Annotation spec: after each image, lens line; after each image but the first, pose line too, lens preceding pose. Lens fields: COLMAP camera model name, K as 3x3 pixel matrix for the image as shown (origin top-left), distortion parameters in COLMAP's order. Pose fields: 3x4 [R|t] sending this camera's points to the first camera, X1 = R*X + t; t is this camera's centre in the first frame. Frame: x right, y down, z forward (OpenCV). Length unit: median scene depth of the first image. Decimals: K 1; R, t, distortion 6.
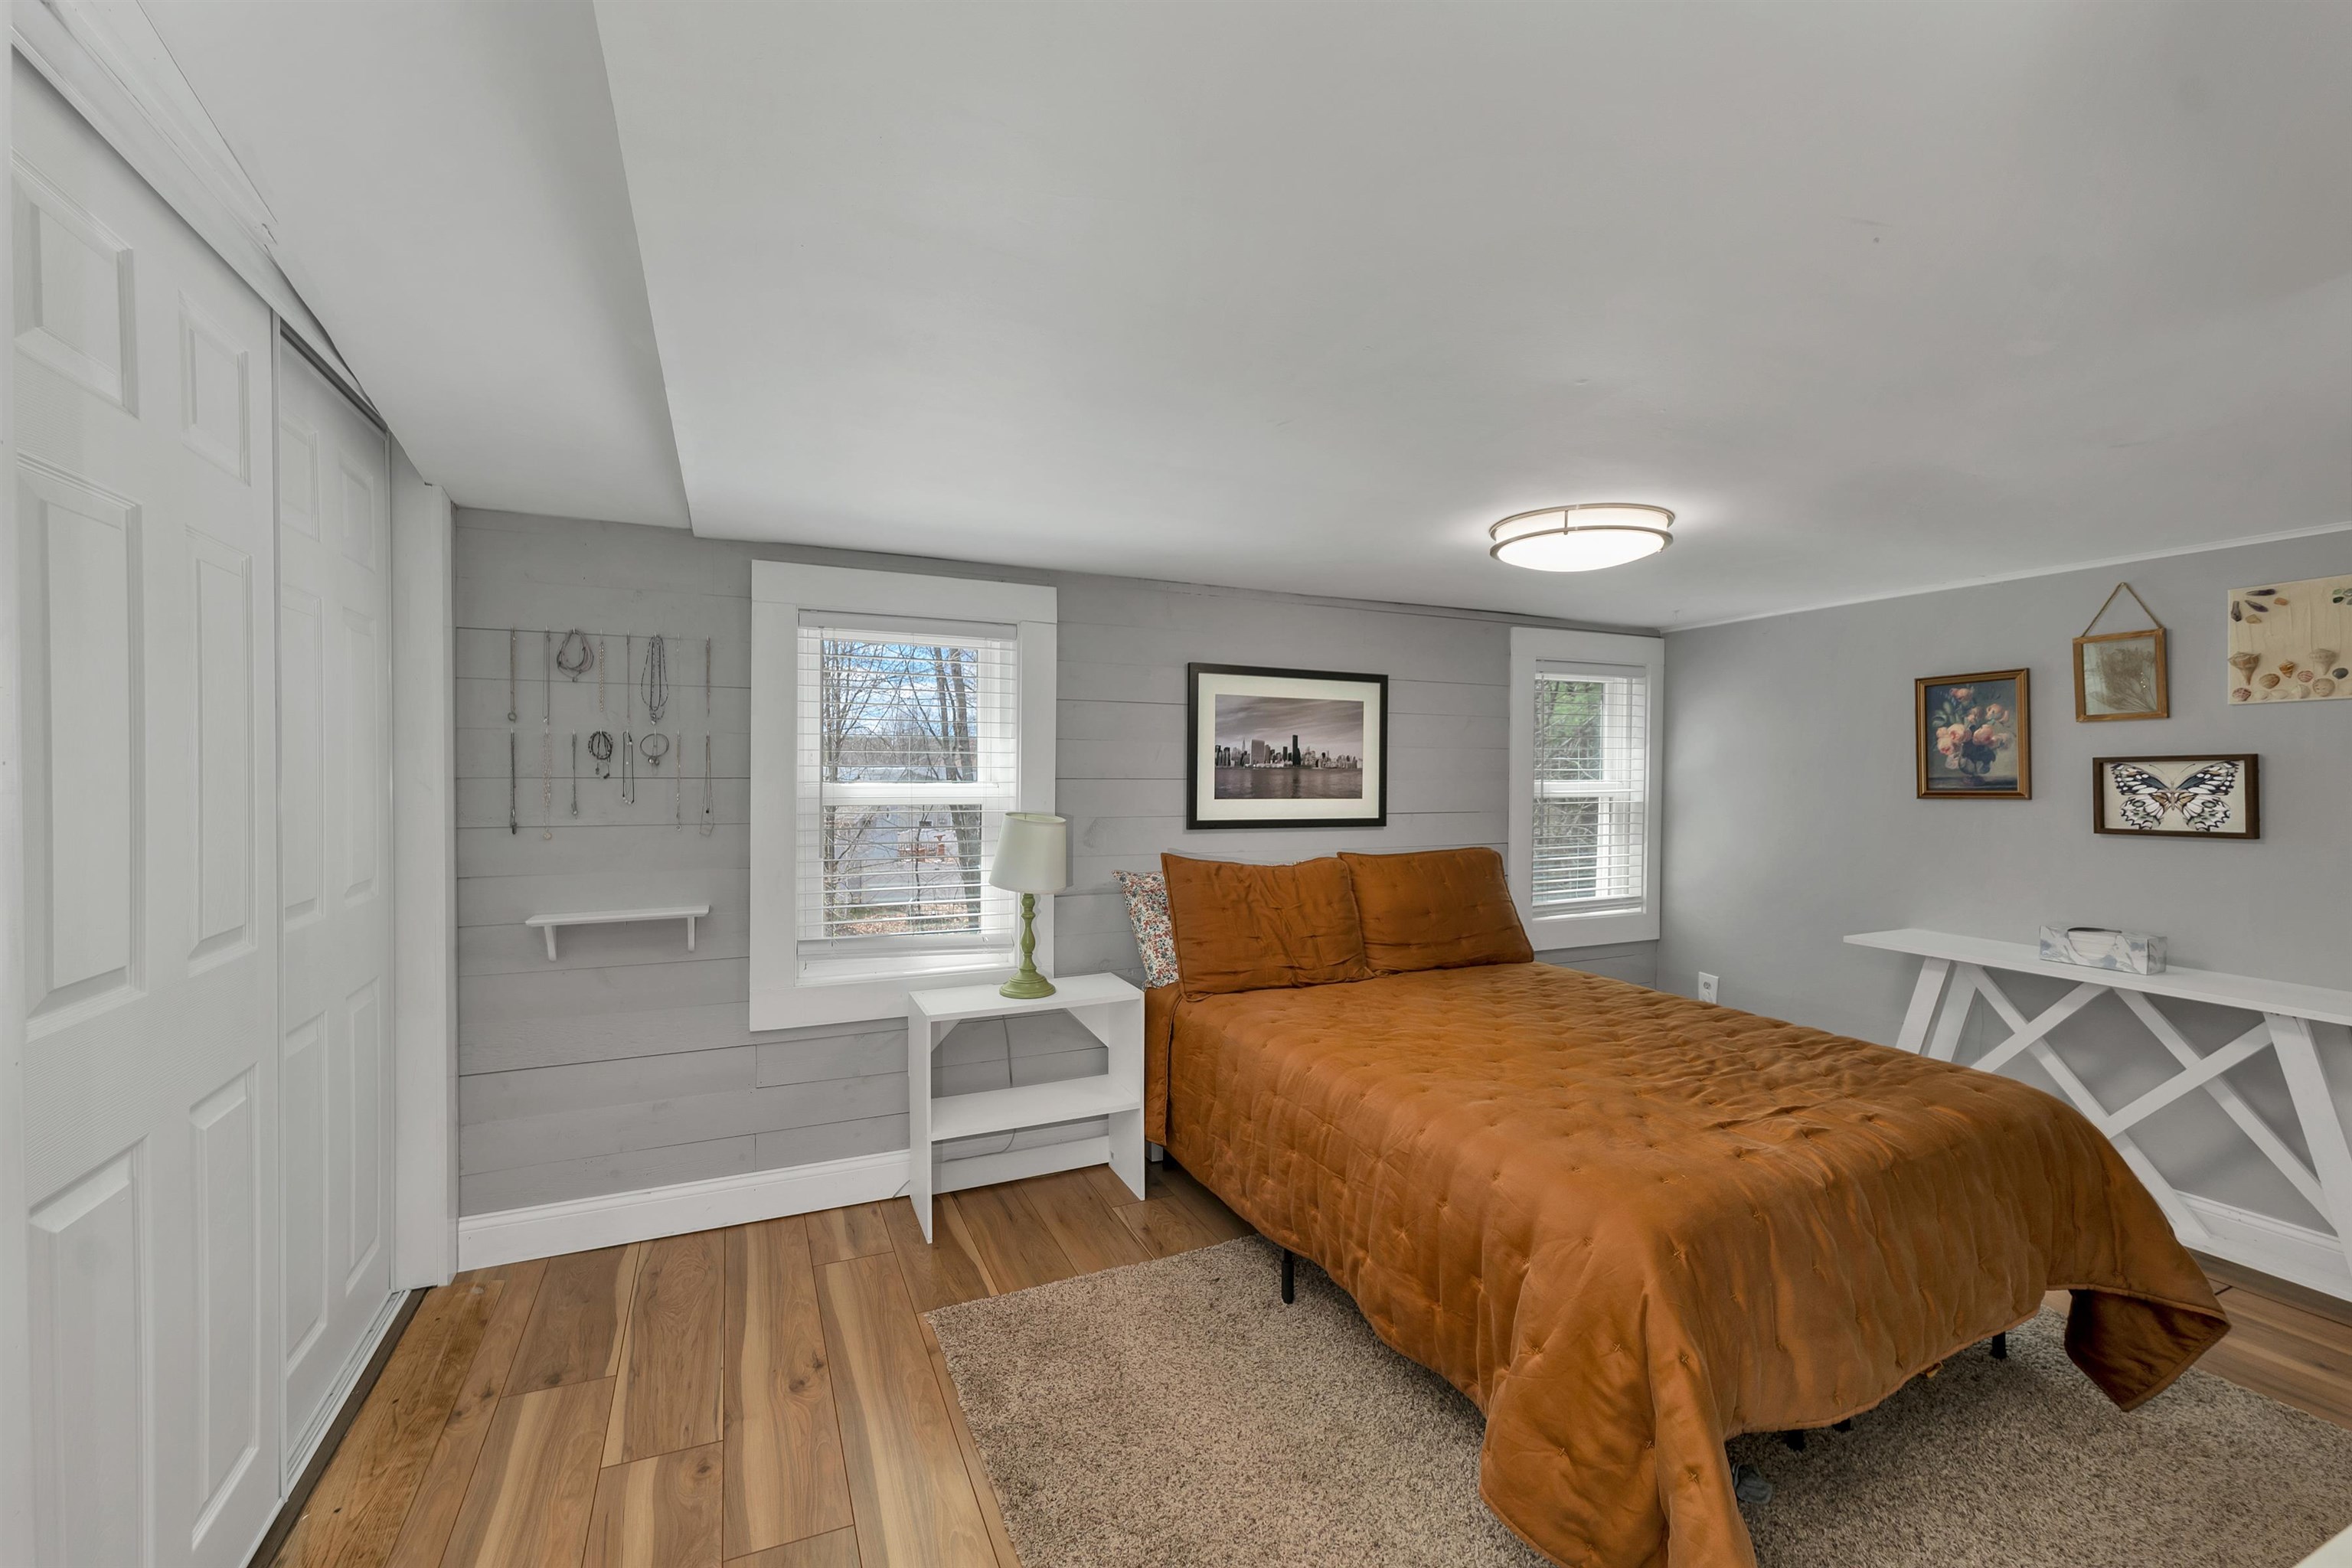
lens RADIAL K [[997.9, 0, 1174.5], [0, 997.9, 773.0], [0, 0, 1]] dist [0.000060, -0.000013]
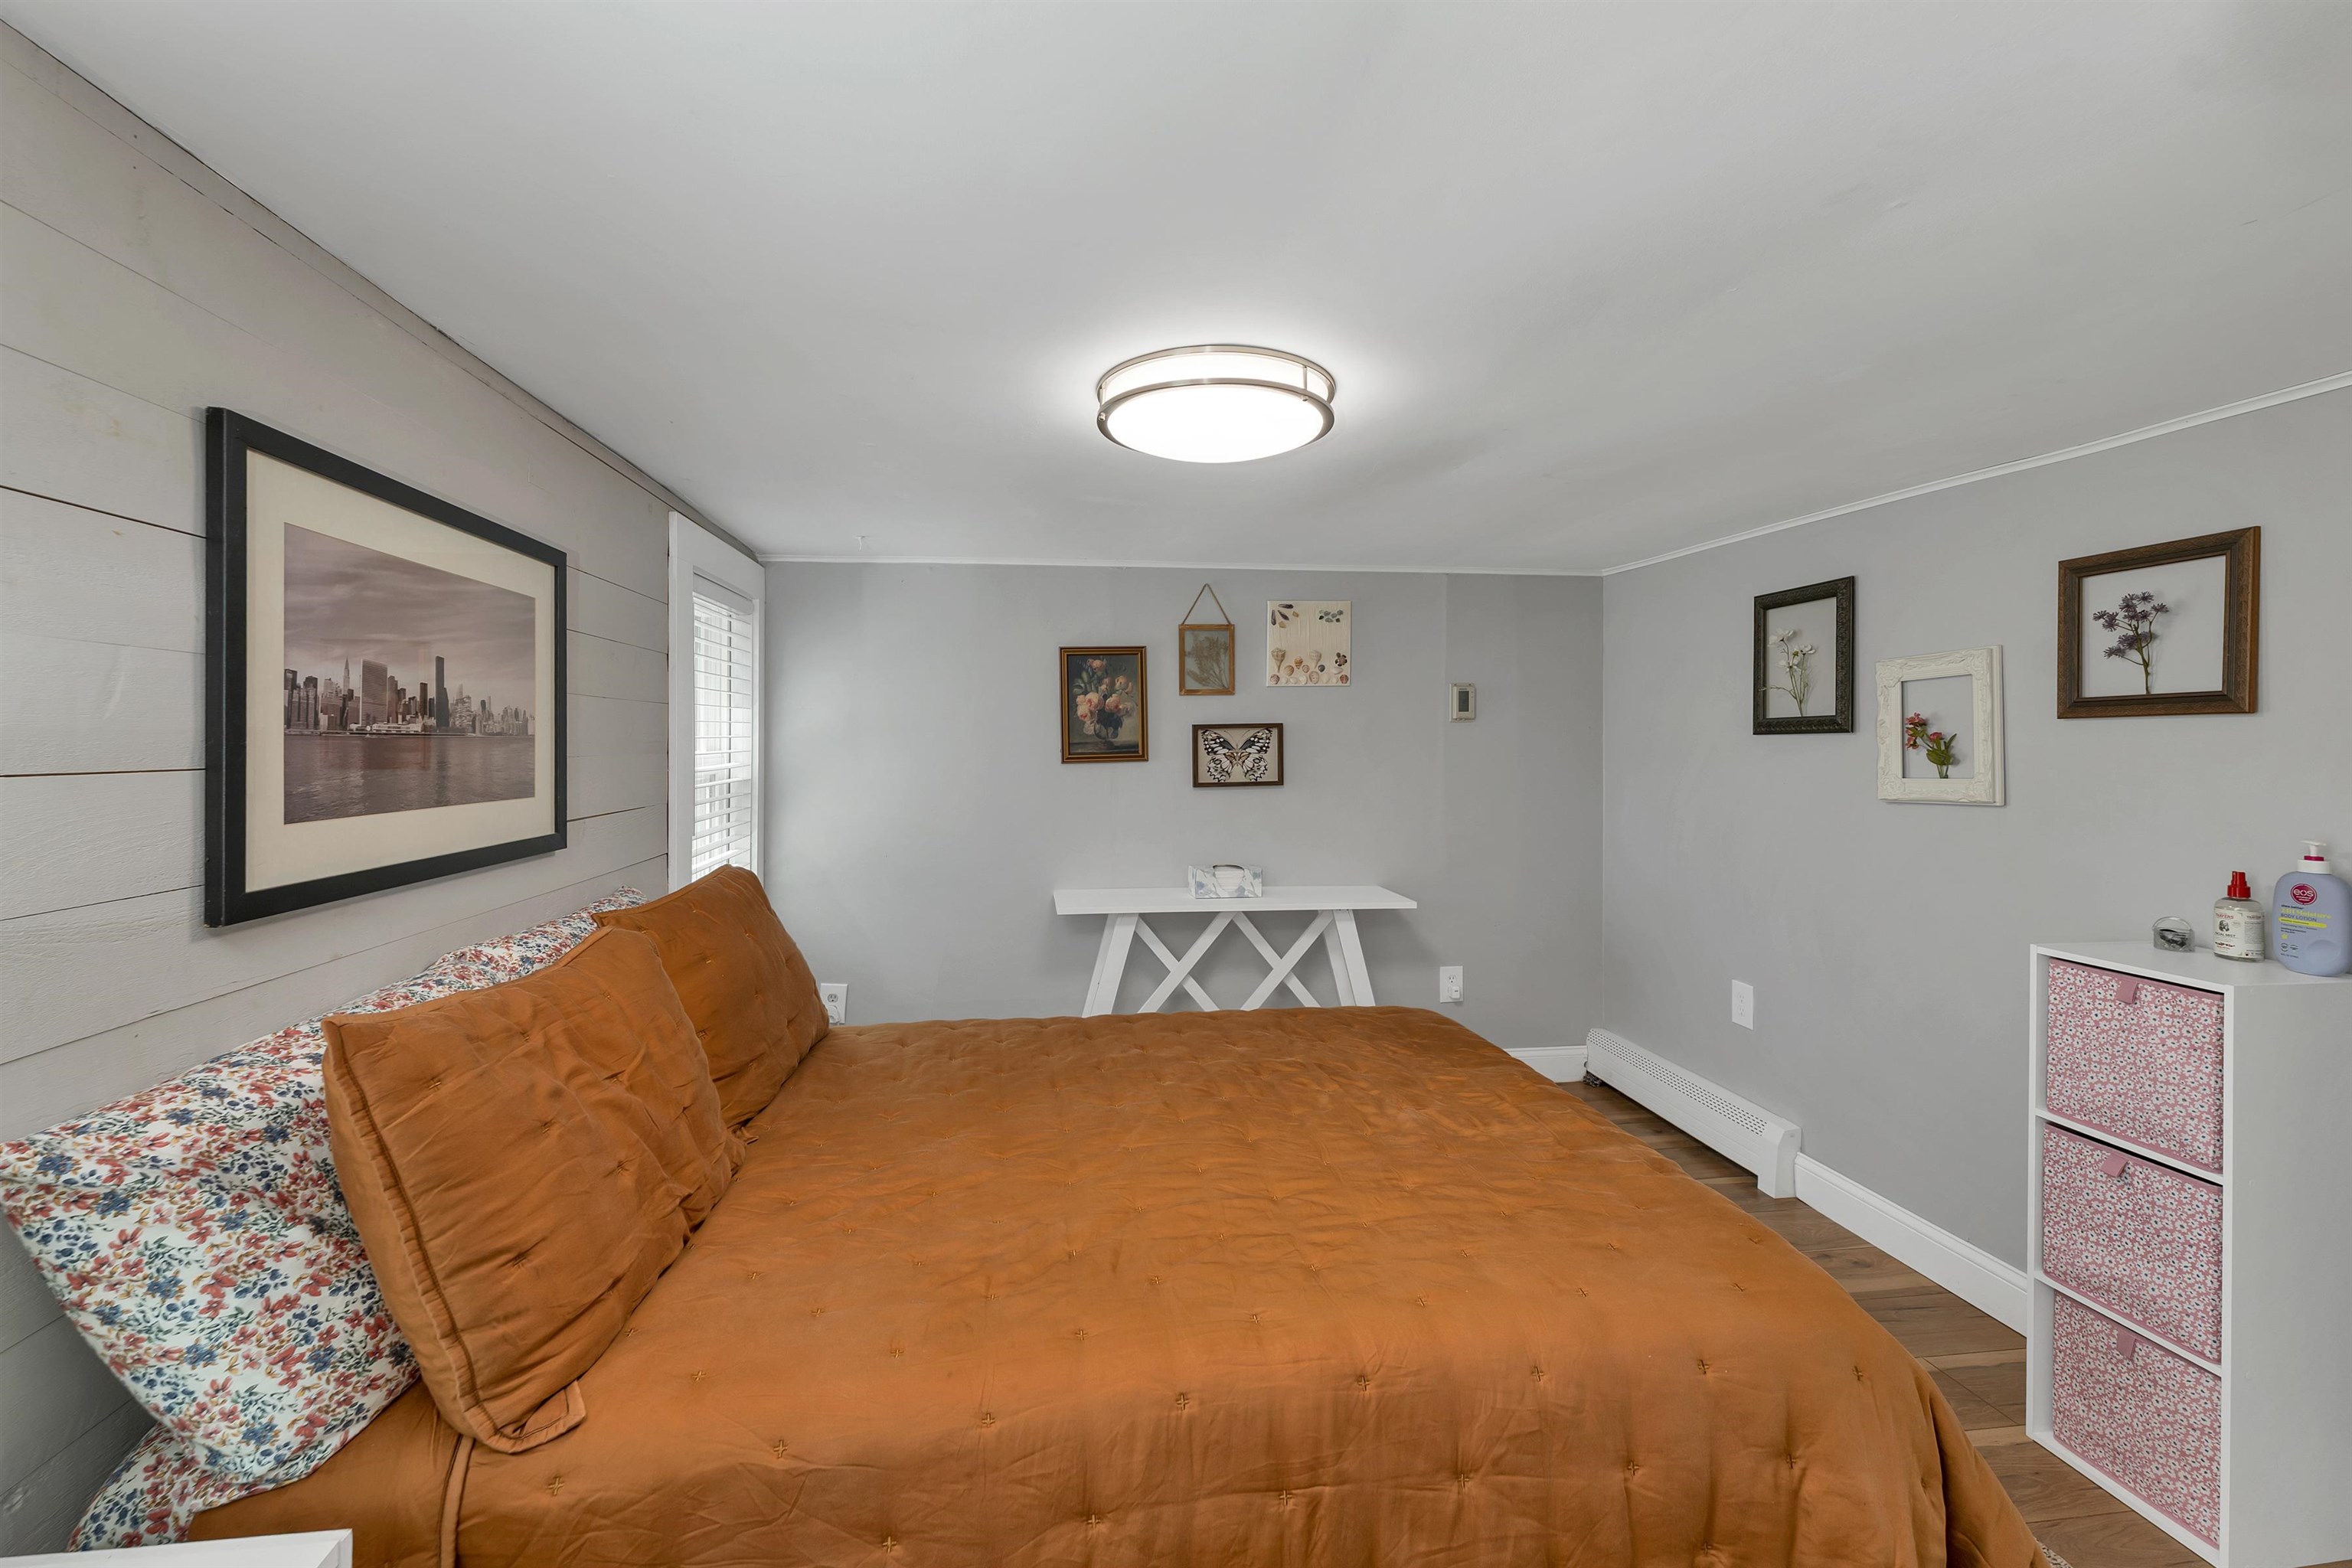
lens RADIAL K [[981.7, 0, 1180.4], [0, 981.7, 734.9], [0, 0, 1]] dist [0.000596, 0.000016]
pose [[0.279982, -0.001761, 0.960004, -0.209099], [0.006030, 0.999982, 0.000076, -0.003059], [-0.959986, 0.005767, 0.279987, 0.631069]]
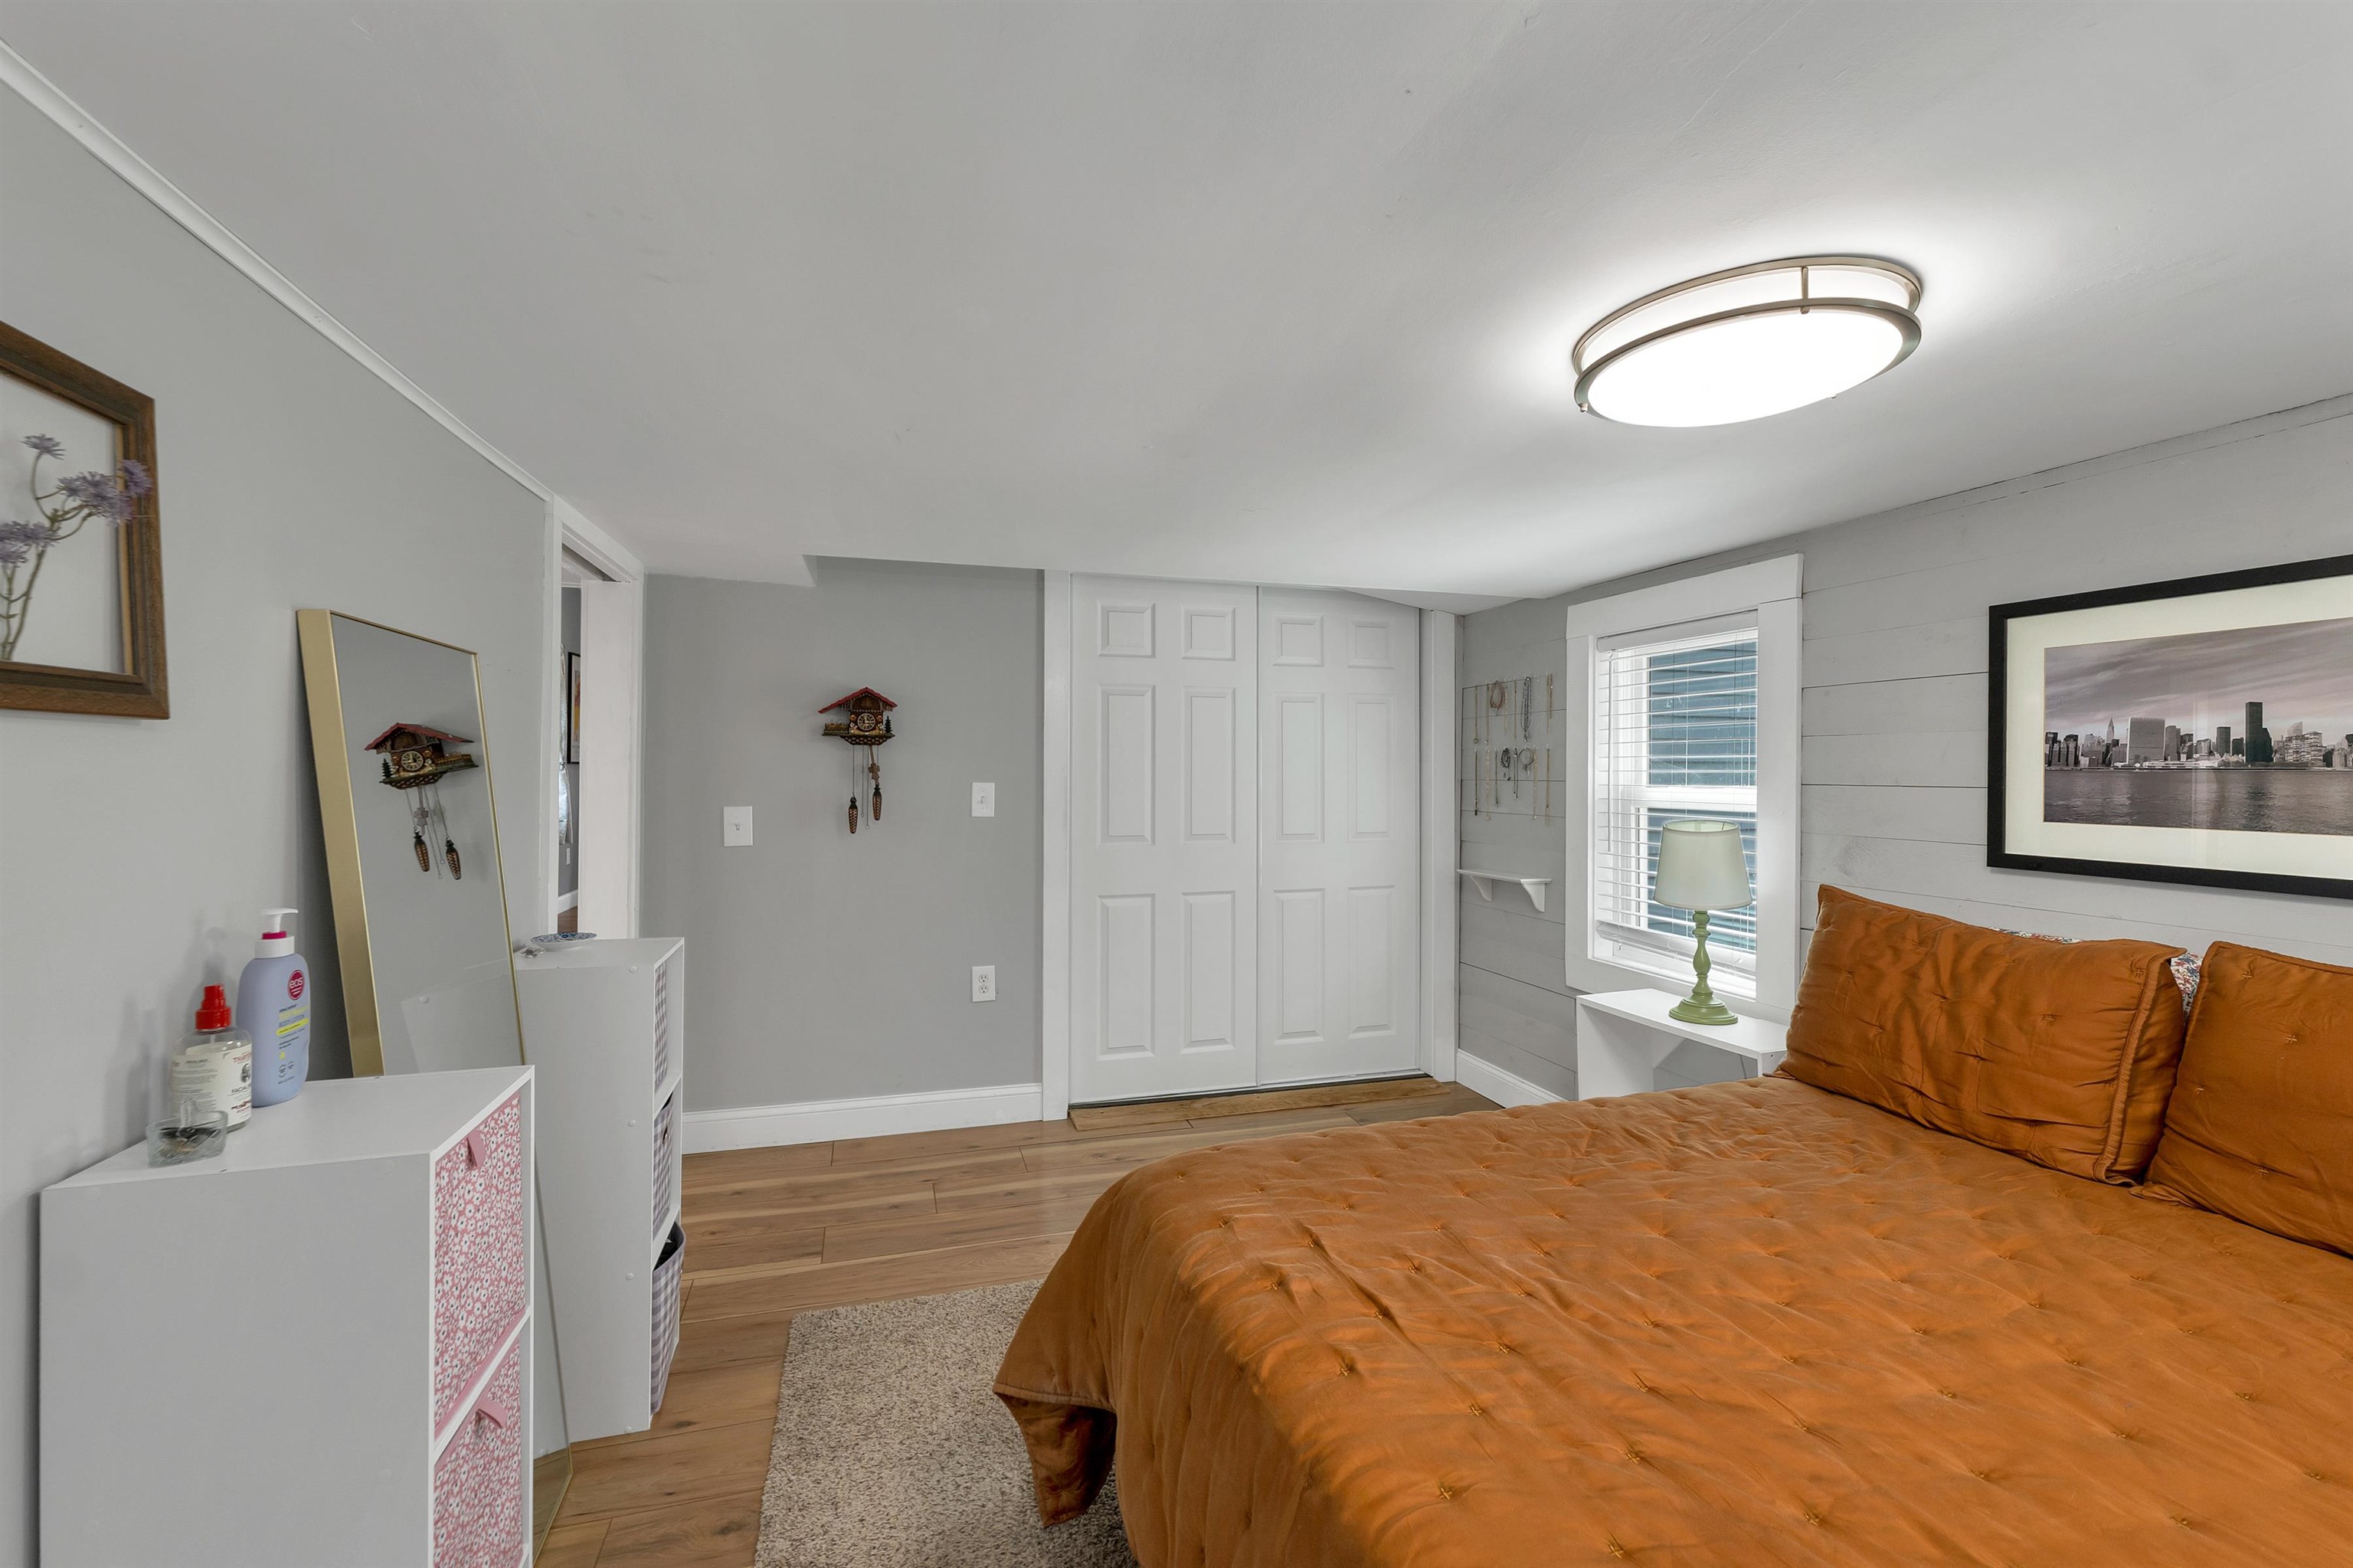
lens RADIAL K [[998.3, 0, 1175.0], [0, 998.3, 773.0], [0, 0, 1]] dist [0.000060, -0.000013]
pose [[-0.144329, -0.005945, -0.989512, 0.746842], [-0.008279, 0.999954, -0.004800, 0.004327], [0.989495, 0.007500, -0.144371, 0.590382]]
